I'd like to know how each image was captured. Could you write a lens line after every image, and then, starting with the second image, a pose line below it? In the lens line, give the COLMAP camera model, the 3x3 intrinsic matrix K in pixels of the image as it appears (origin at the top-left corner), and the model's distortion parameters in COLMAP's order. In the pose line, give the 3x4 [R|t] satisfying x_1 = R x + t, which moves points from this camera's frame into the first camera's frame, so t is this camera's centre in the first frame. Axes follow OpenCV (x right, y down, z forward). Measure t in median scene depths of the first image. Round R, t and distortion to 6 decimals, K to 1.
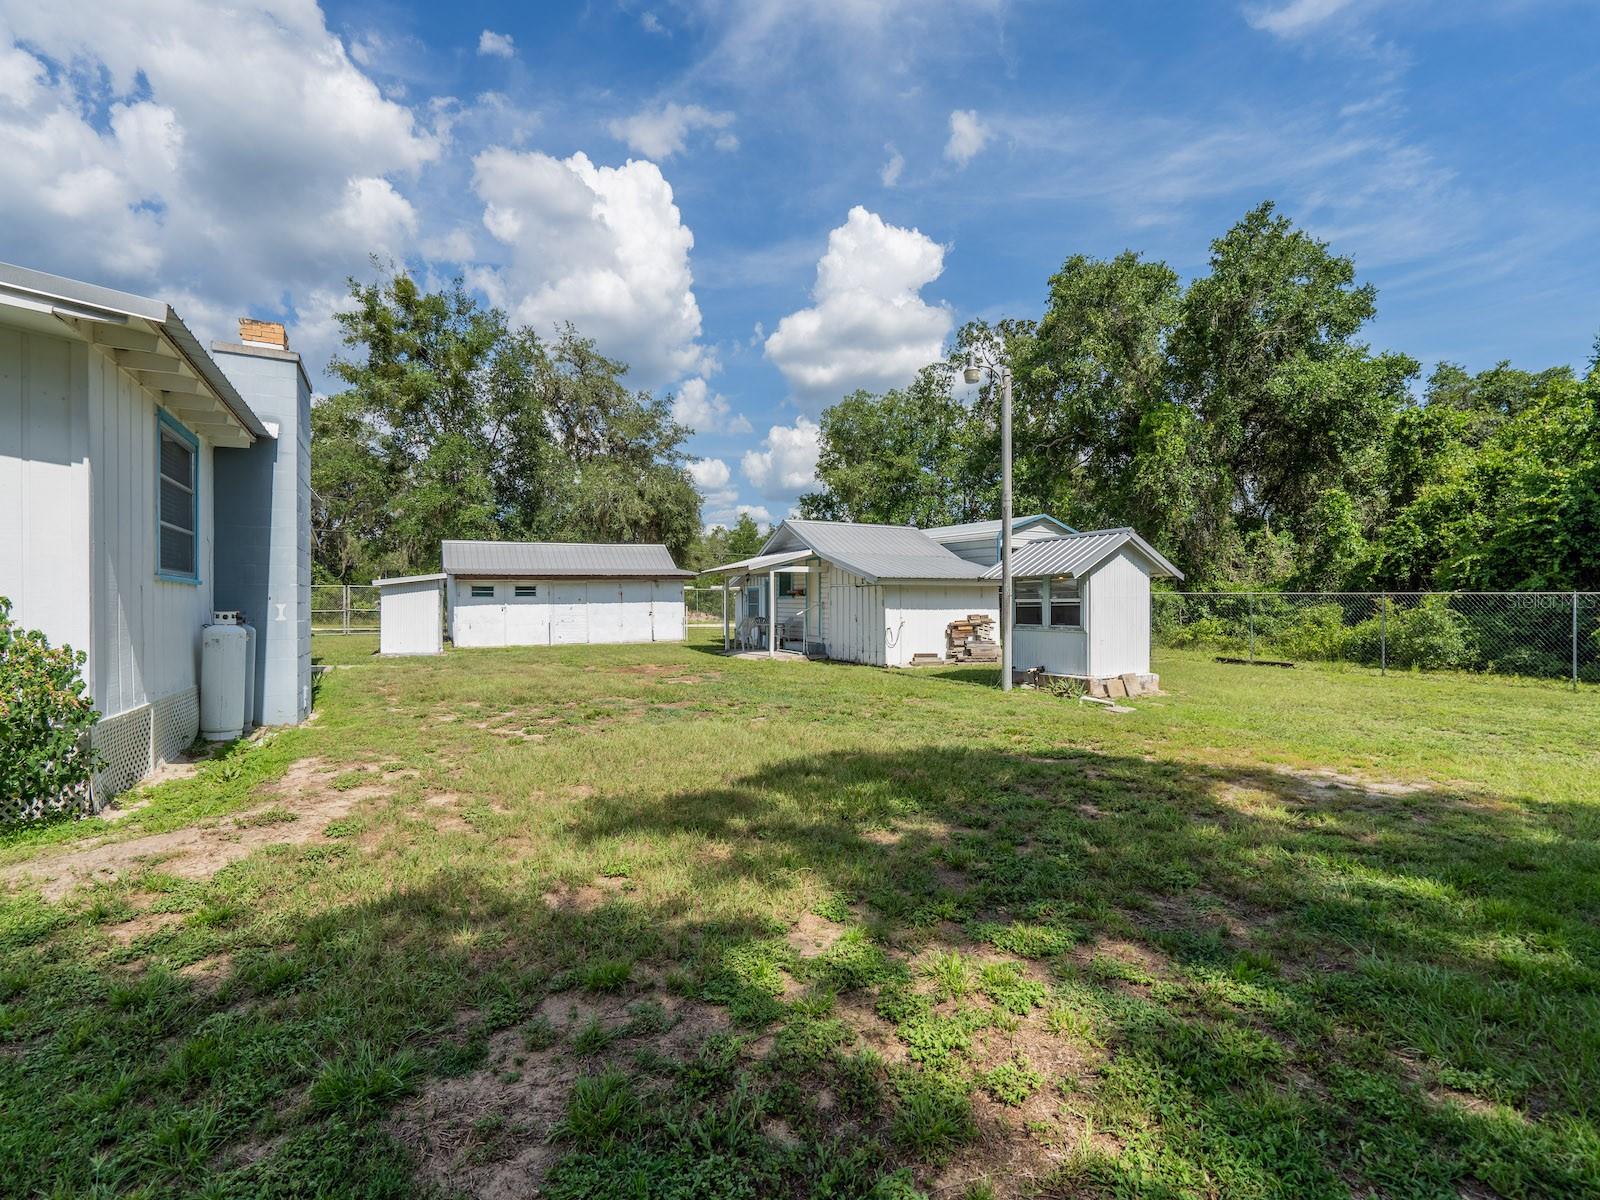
lens RADIAL K [[729.8, 0, 798.1], [0, 729.8, 607.4], [0, 0, 1]] dist [-0.000565, 0.000578]
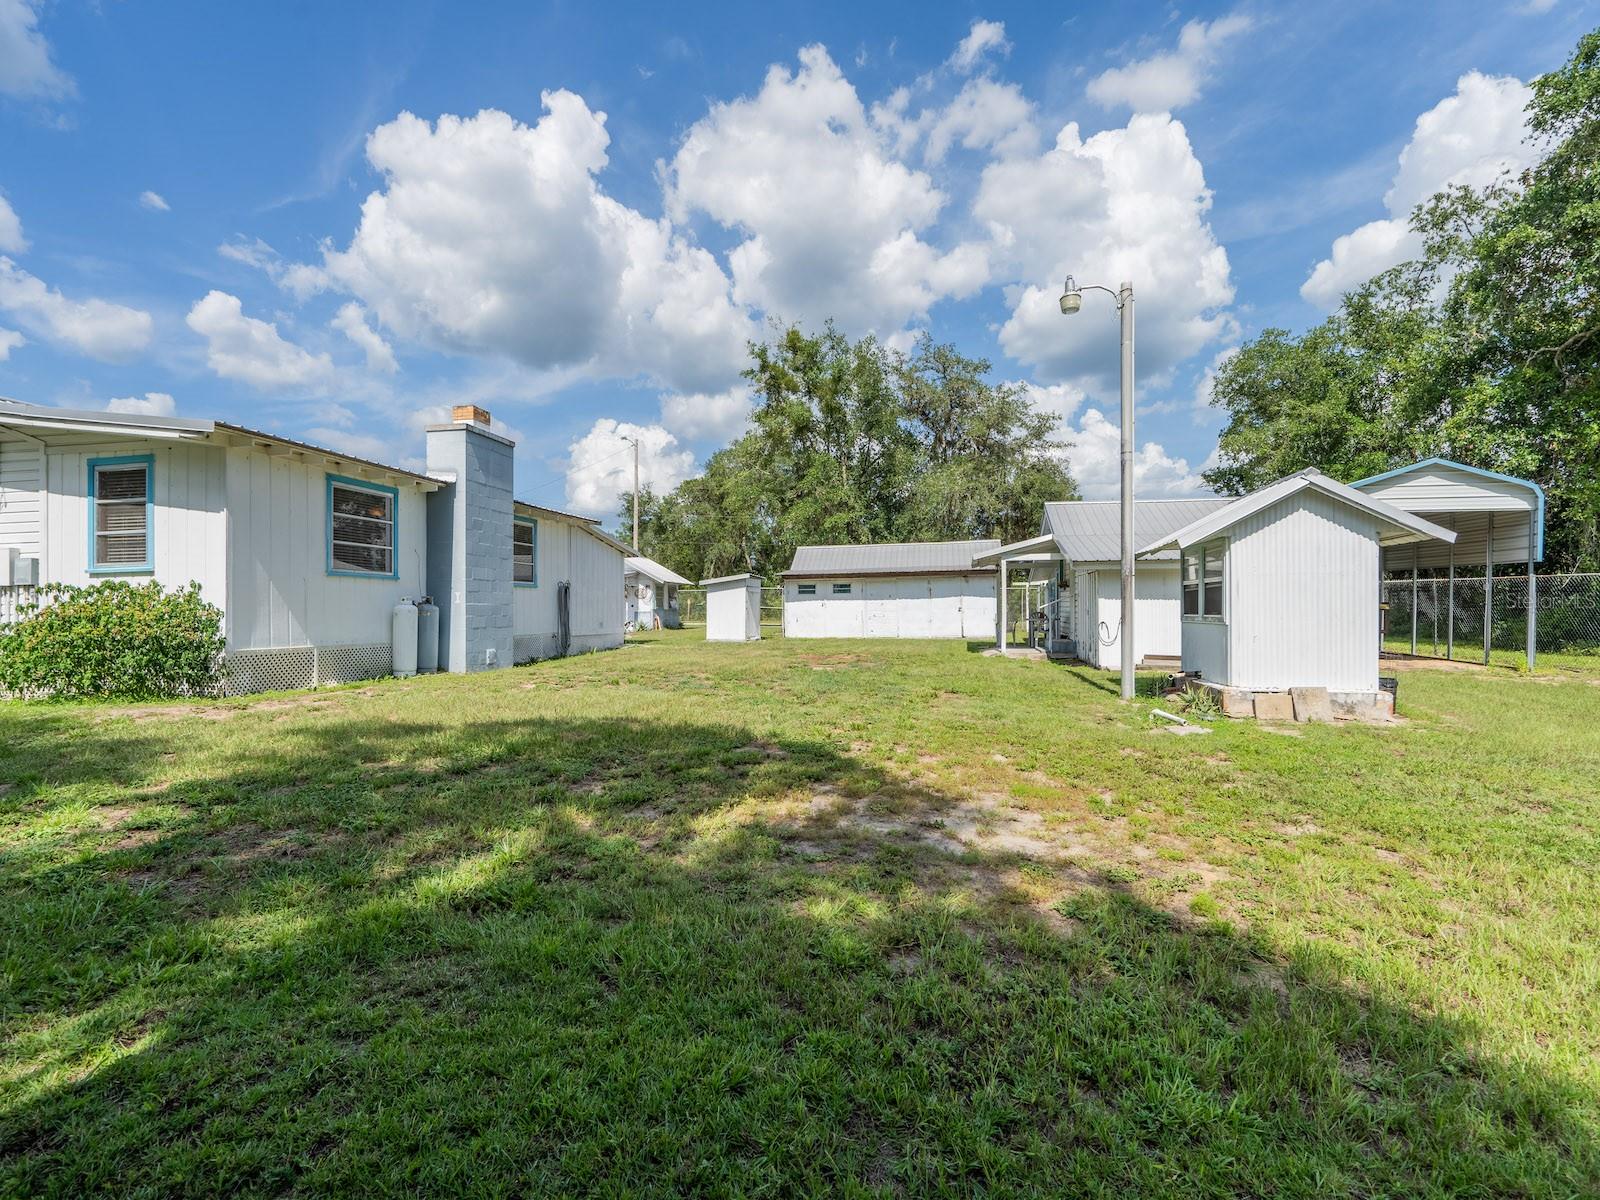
lens RADIAL K [[729.8, 0, 799.8], [0, 729.8, 606.6], [0, 0, 1]] dist [-0.000565, 0.000578]
pose [[0.772873, -0.002180, -0.634557, 0.264248], [-0.001536, 0.999985, -0.005306, 0.010761], [0.634559, 0.005075, 0.772858, 0.095876]]
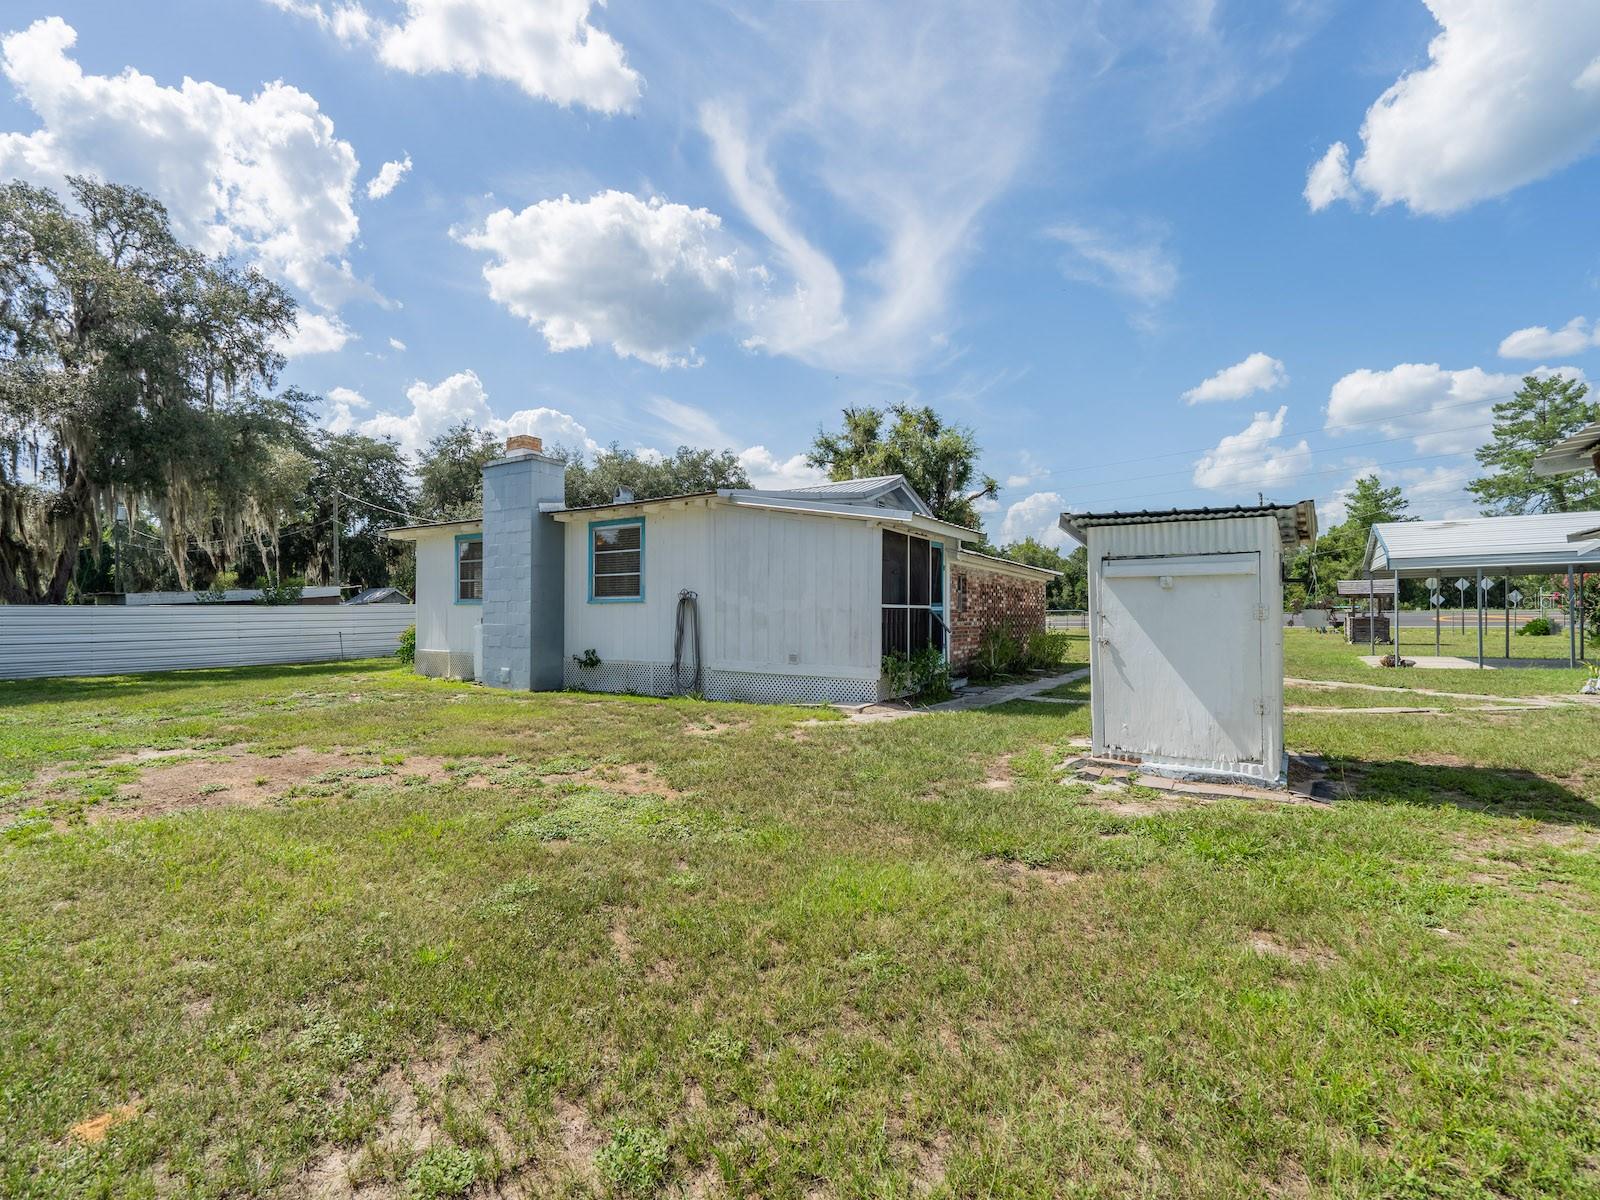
lens RADIAL K [[729.8, 0, 795.2], [0, 729.8, 602.8], [0, 0, 1]] dist [-0.000565, 0.000578]
pose [[-0.886838, -0.005373, -0.462049, -0.183874], [0.001519, 0.999893, -0.014543, -0.001038], [0.462078, -0.013599, -0.886735, 0.951098]]
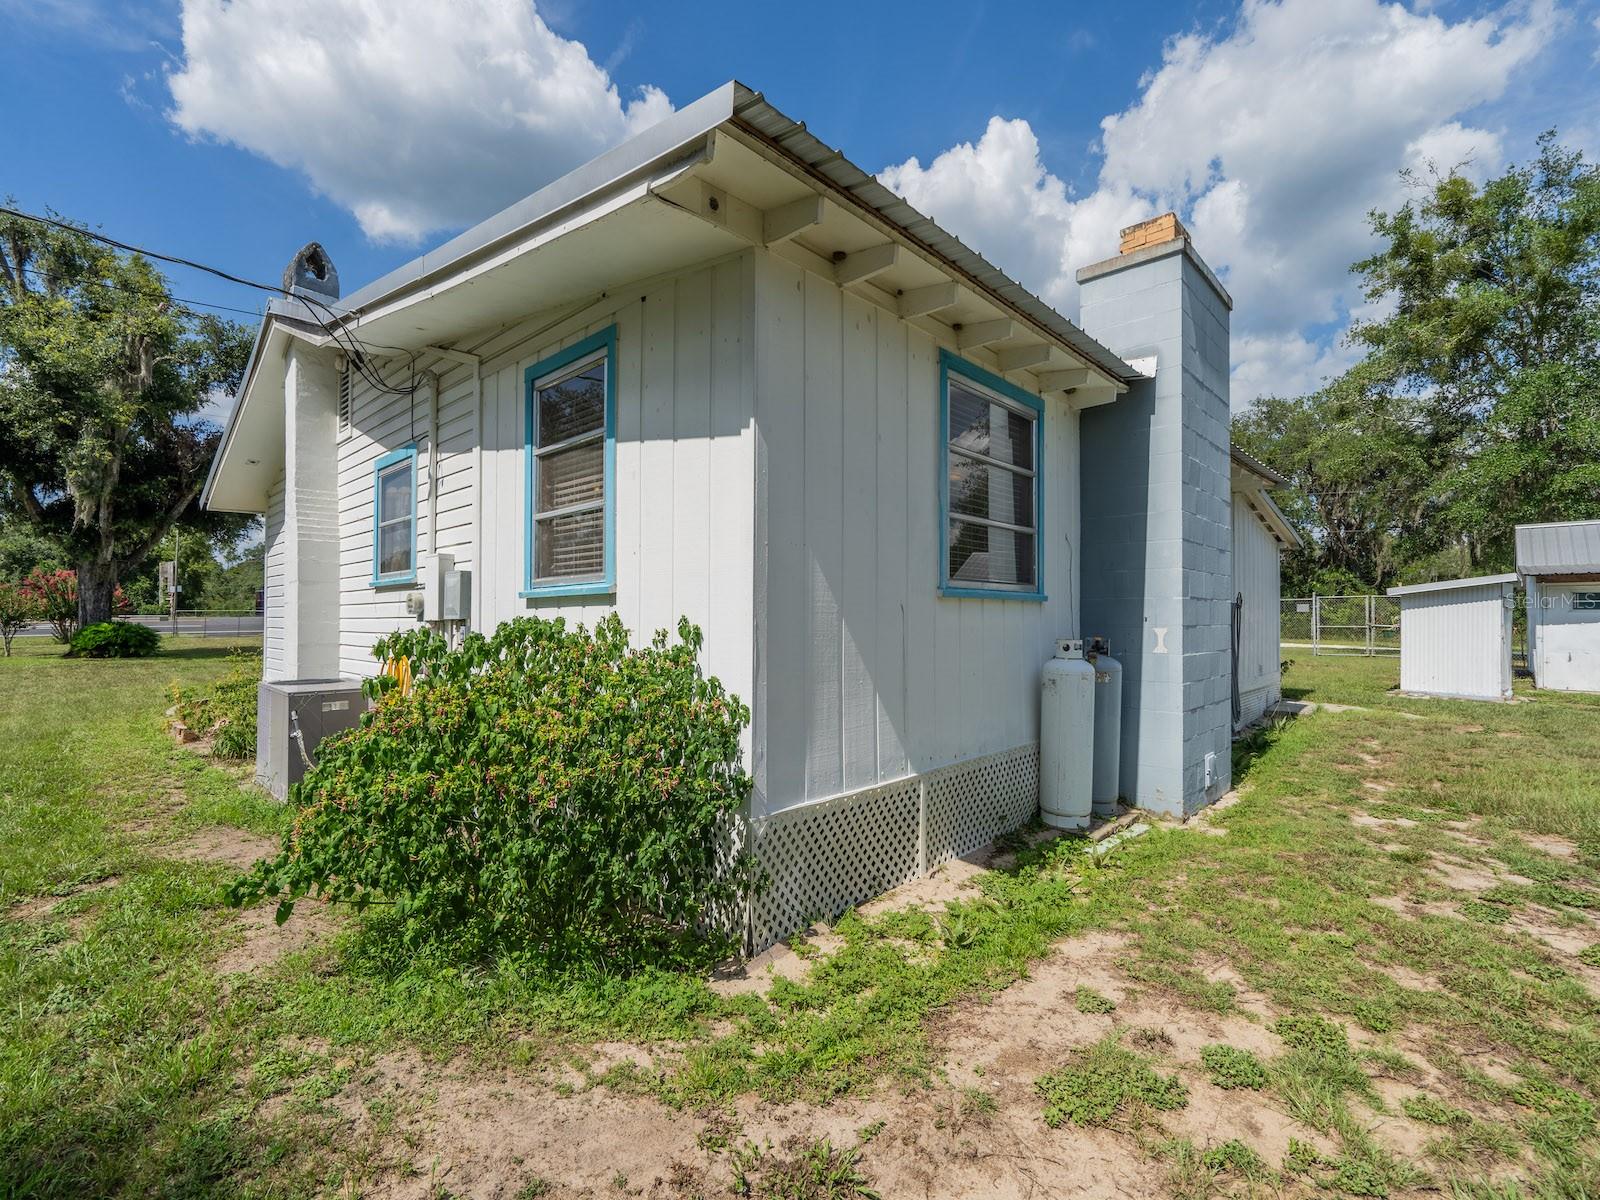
lens RADIAL K [[729.8, 0, 802.7], [0, 729.8, 602.4], [0, 0, 1]] dist [-0.000565, 0.000578]
pose [[0.322795, -0.011375, -0.946400, -0.064311], [-0.008487, 0.999853, -0.014912, -0.005033], [0.946431, 0.012845, 0.322651, 0.162290]]
